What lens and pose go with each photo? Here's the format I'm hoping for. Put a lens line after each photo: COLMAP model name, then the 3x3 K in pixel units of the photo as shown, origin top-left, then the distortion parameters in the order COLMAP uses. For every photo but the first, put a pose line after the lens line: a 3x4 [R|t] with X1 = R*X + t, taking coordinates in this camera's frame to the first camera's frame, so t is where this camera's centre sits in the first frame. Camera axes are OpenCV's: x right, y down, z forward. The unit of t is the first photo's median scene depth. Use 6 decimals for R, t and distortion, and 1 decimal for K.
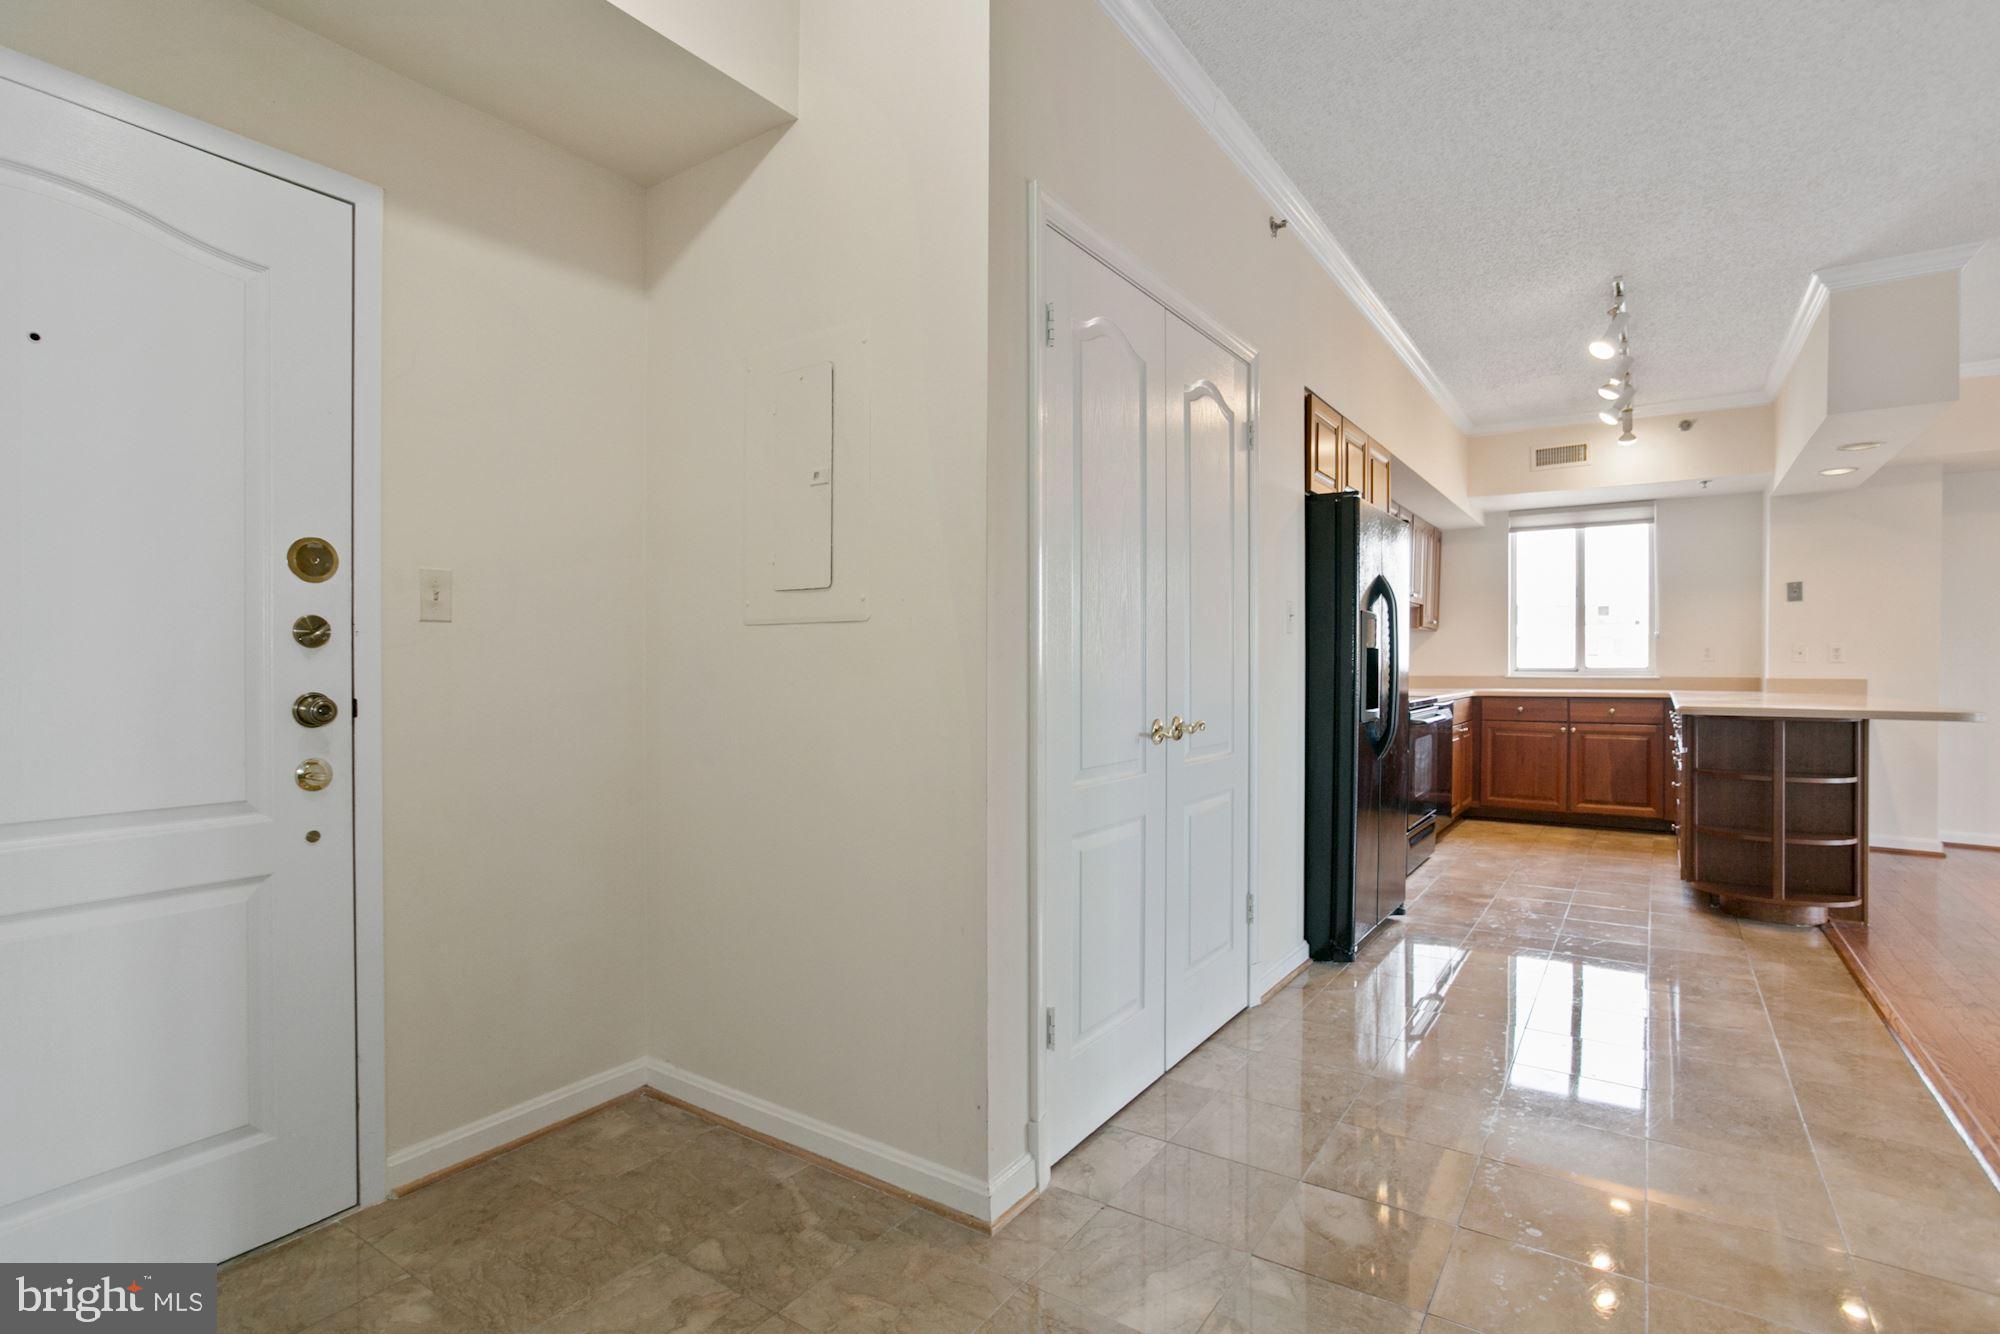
lens RADIAL K [[977.8, 0, 996.0], [0, 977.8, 669.9], [0, 0, 1]] dist [-0.049995, 0.029518]
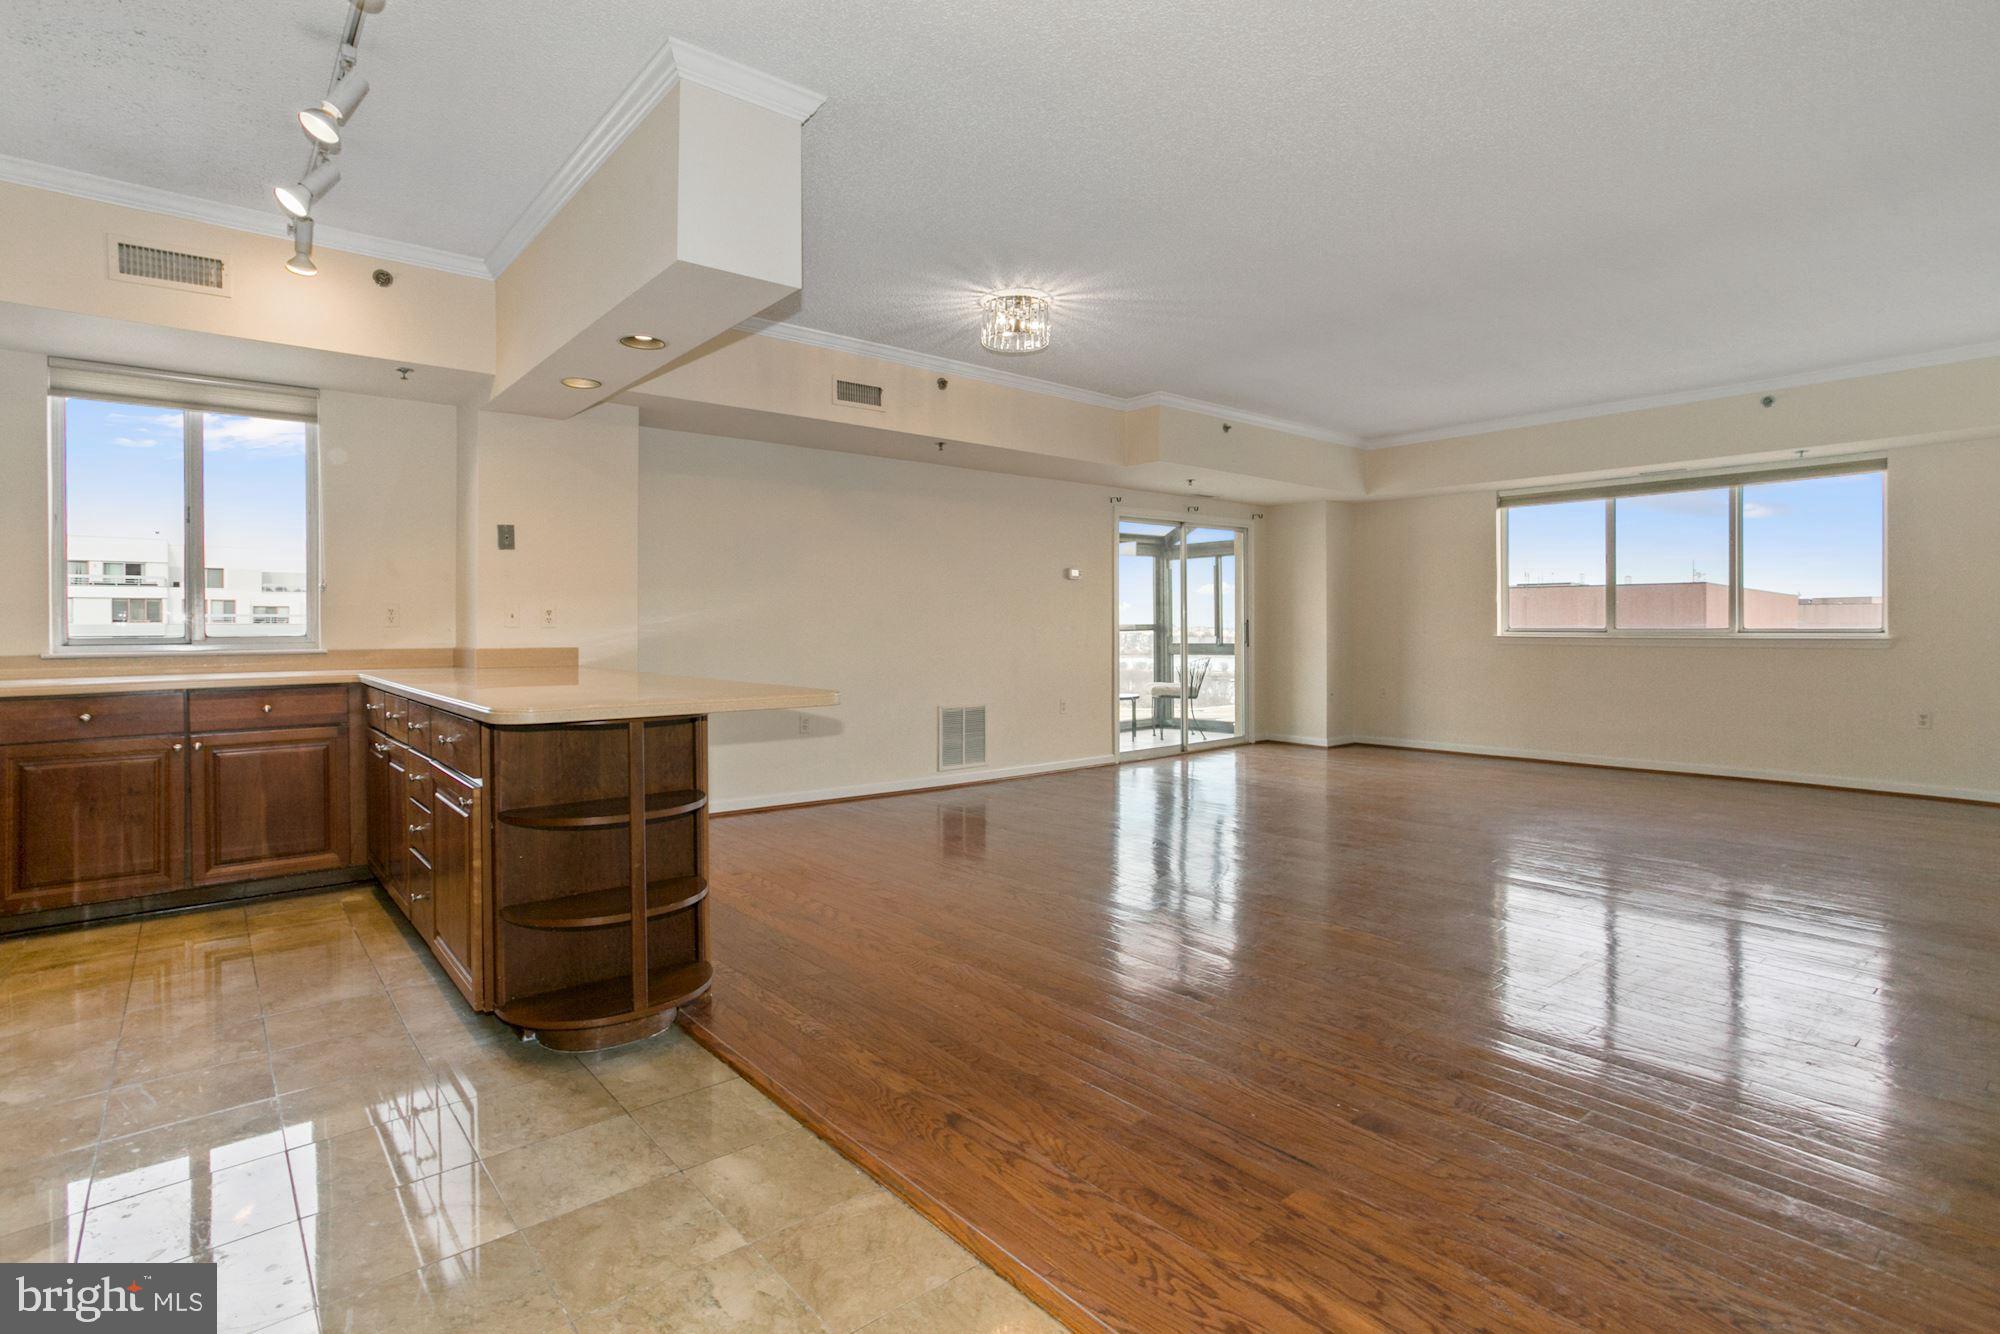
lens RADIAL K [[977.8, 0, 982.2], [0, 977.8, 623.8], [0, 0, 1]] dist [-0.049995, 0.029518]
pose [[0.276409, -0.001829, 0.961038, 0.172888], [0.012509, 0.999920, -0.001695, -0.004693], [-0.960959, 0.012490, 0.276410, 0.381726]]
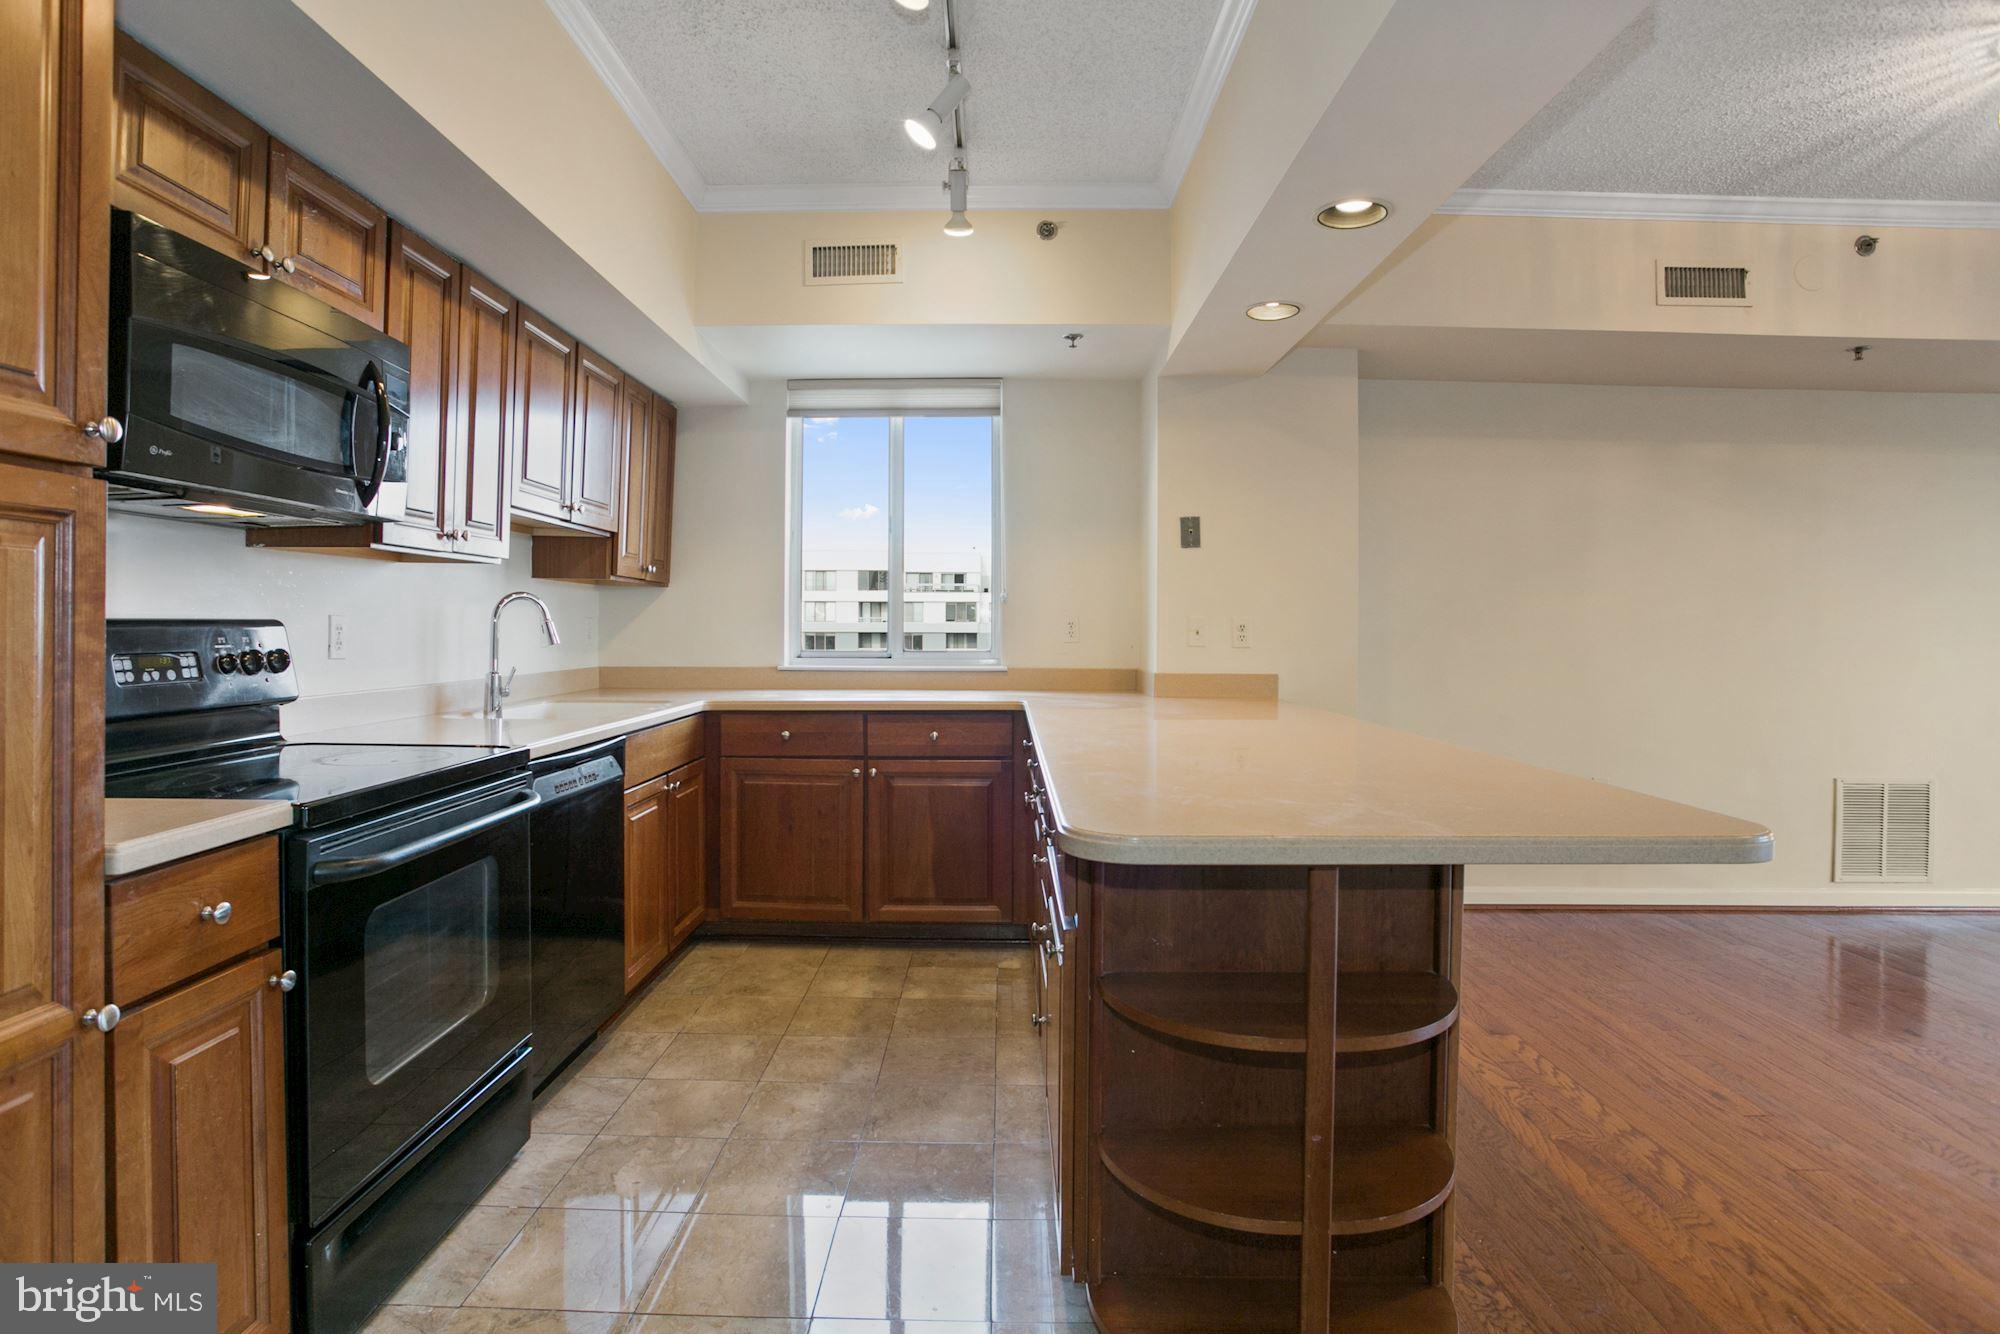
lens RADIAL K [[1020.7, 0, 984.7], [0, 1020.7, 619.2], [0, 0, 1]] dist [-0.061787, 0.013403]
pose [[0.834492, 0.007502, 0.550969, 0.335835], [-0.000859, 0.999924, -0.012314, -0.016461], [-0.551019, 0.009803, 0.834435, 0.487308]]
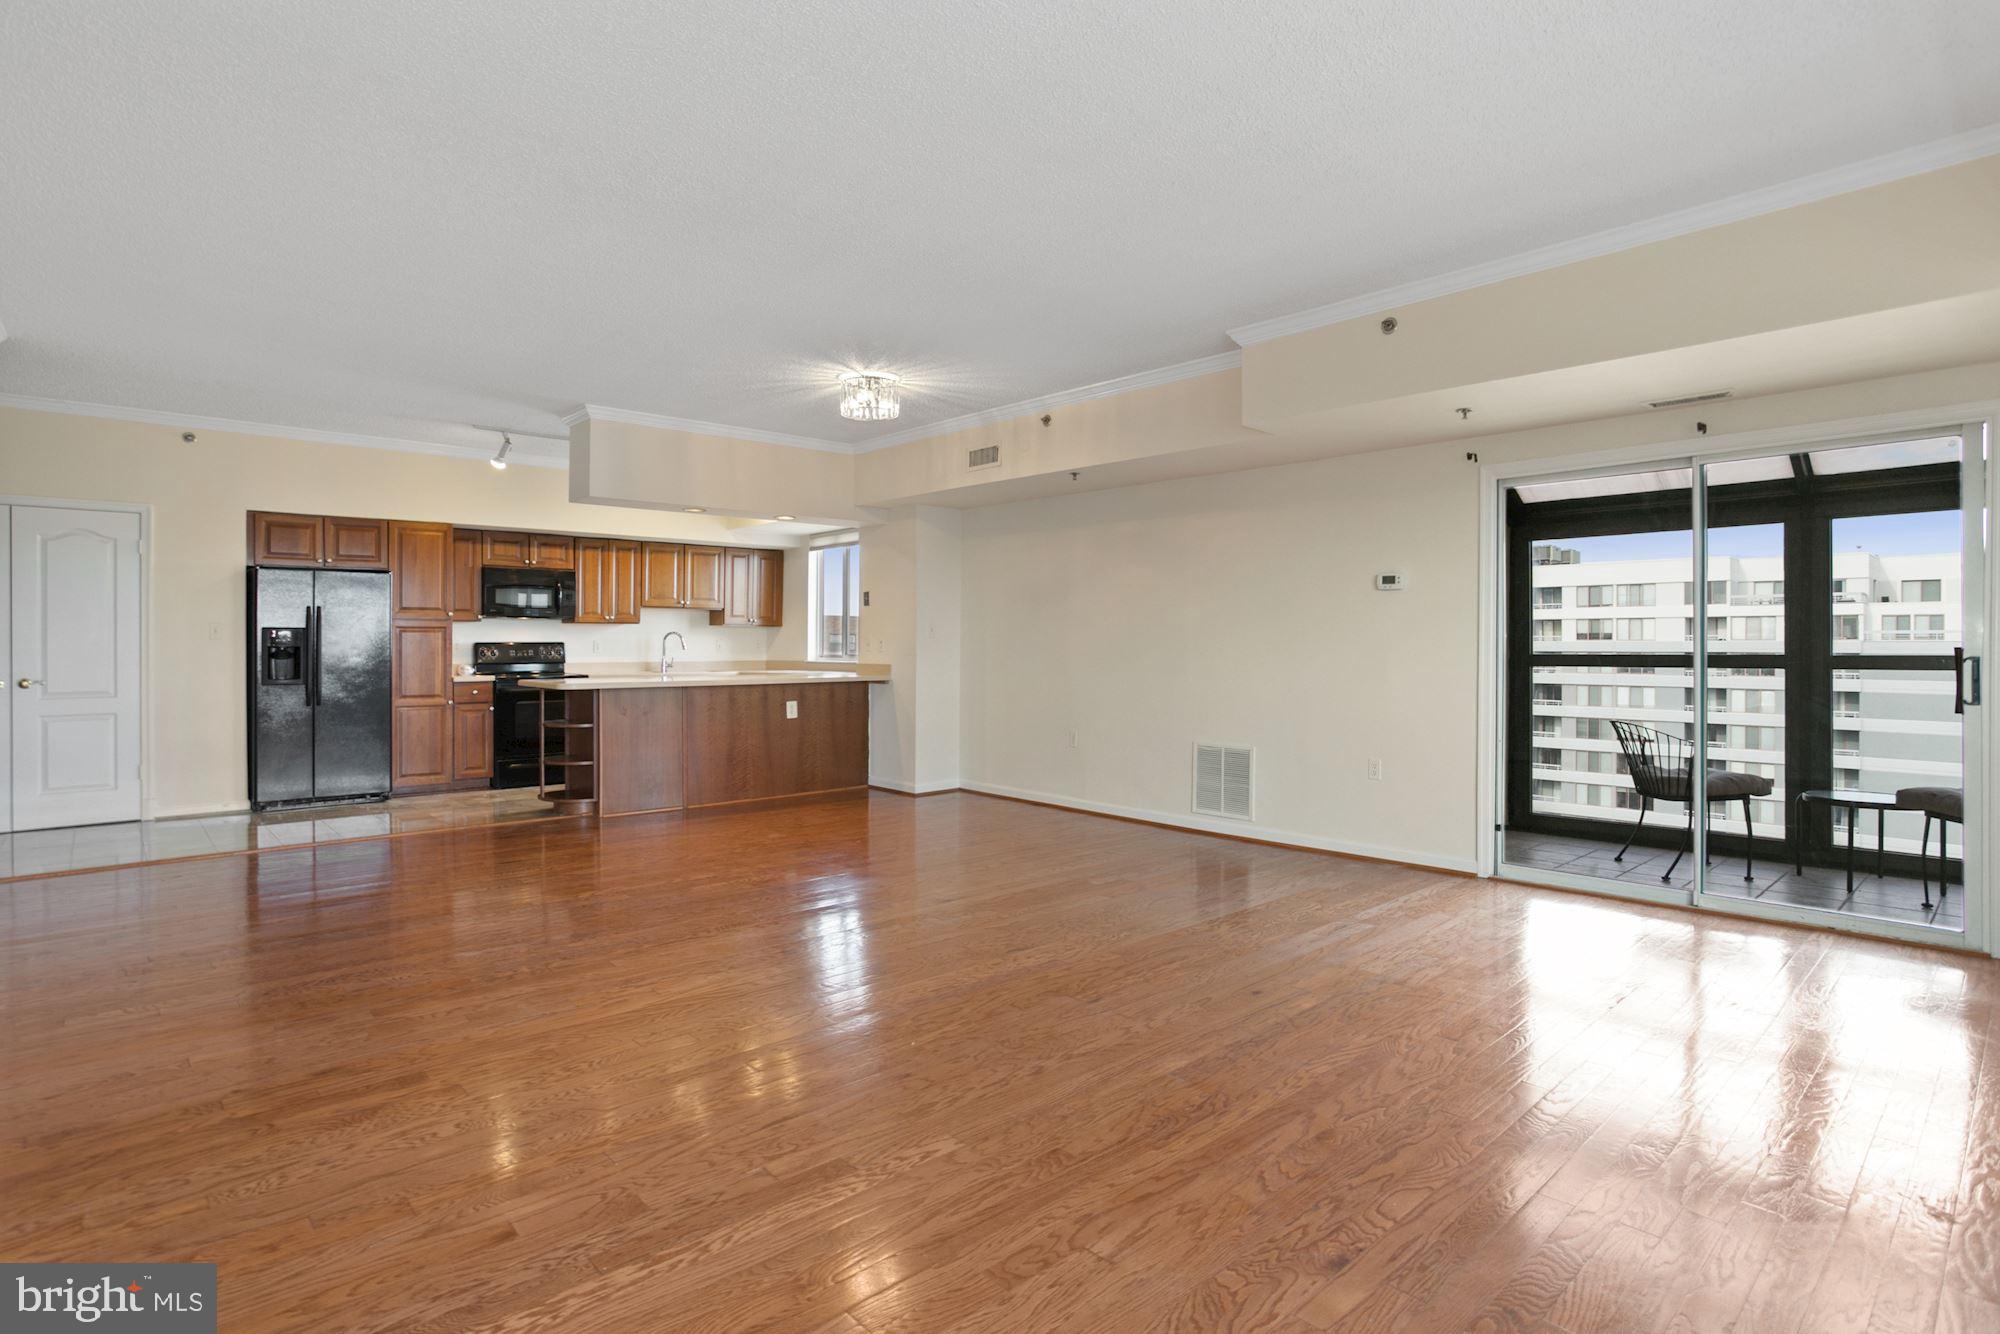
lens RADIAL K [[977.8, 0, 984.0], [0, 977.8, 648.1], [0, 0, 1]] dist [-0.049995, 0.029518]
pose [[0.974886, -0.000306, -0.222705, 1.200079], [-0.000669, 0.999991, -0.004301, -0.006263], [0.222705, 0.004342, 0.974876, -0.275696]]
